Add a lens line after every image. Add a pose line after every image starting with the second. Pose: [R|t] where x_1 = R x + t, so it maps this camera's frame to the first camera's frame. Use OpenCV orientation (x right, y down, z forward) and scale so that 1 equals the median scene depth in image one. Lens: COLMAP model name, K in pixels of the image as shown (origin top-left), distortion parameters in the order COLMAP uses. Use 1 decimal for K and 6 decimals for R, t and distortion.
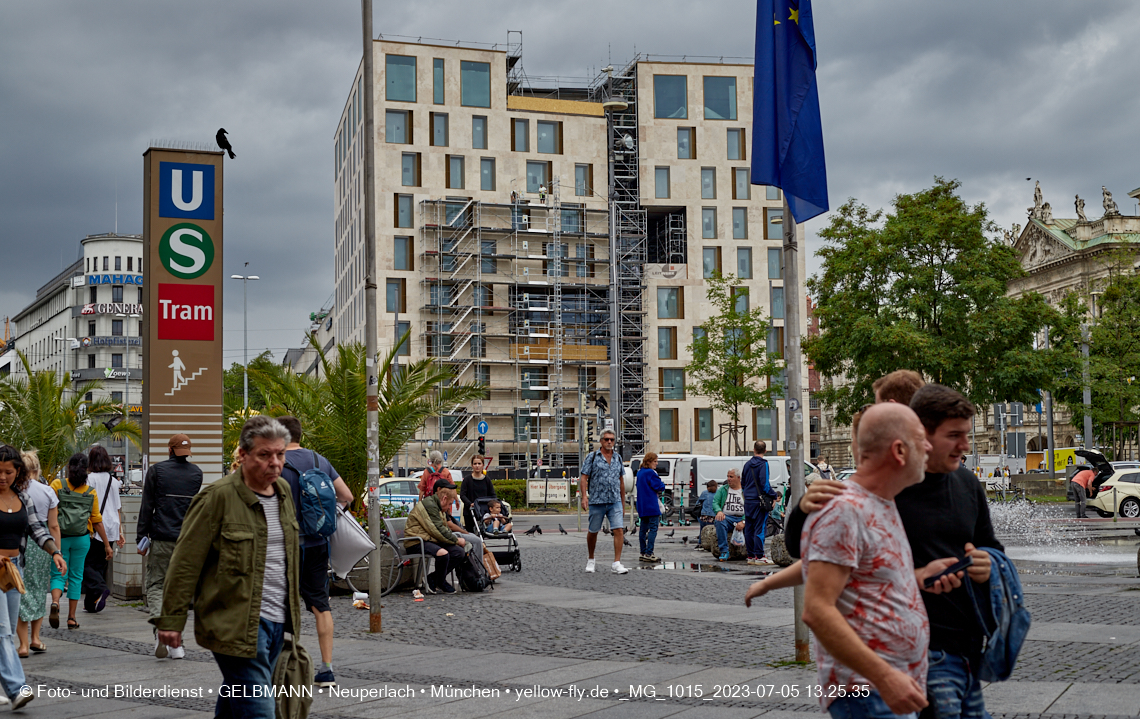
lens RADIAL K [[1665.3, 0, 570.2], [0, 1665.3, 366.8], [0, 0, 1]] dist [-0.073917, -0.093042]
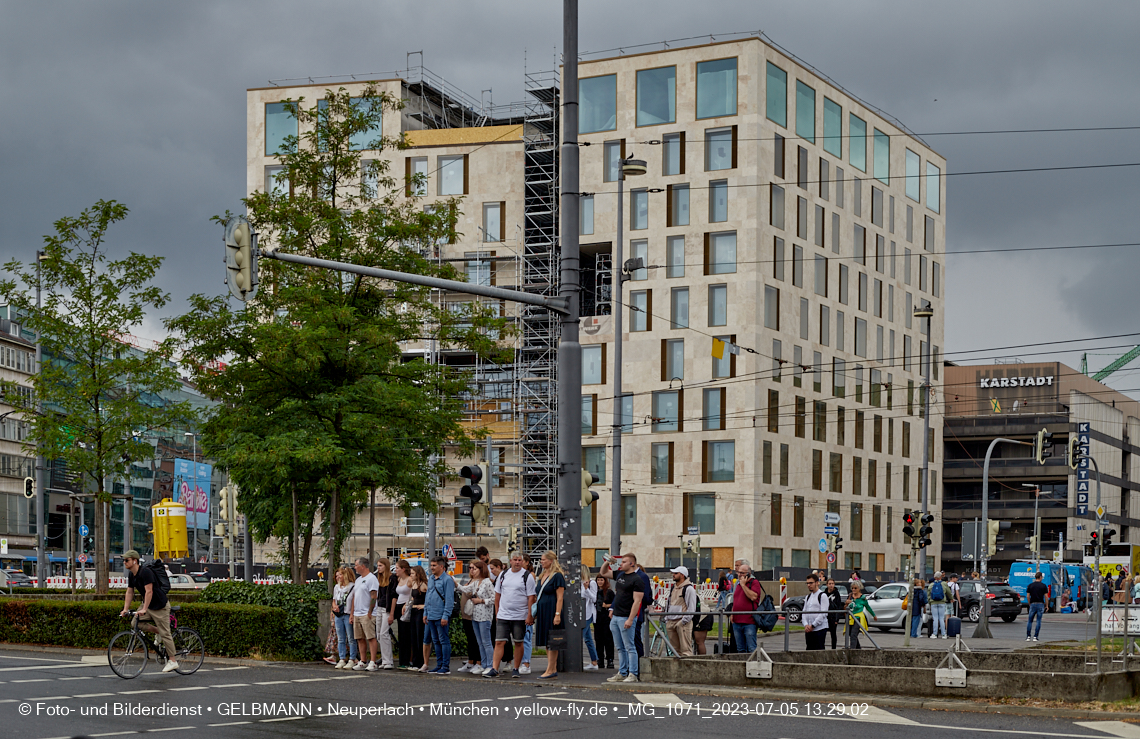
lens RADIAL K [[1650.4, 0, 568.9], [0, 1650.4, 671.9], [0, 0, 1]] dist [-0.025472, -0.025968]
pose [[0.821934, 0.048255, -0.567535, 0.523178], [0.024941, 0.992400, 0.120502, 0.013400], [0.569036, -0.113200, 0.814484, 0.322887]]
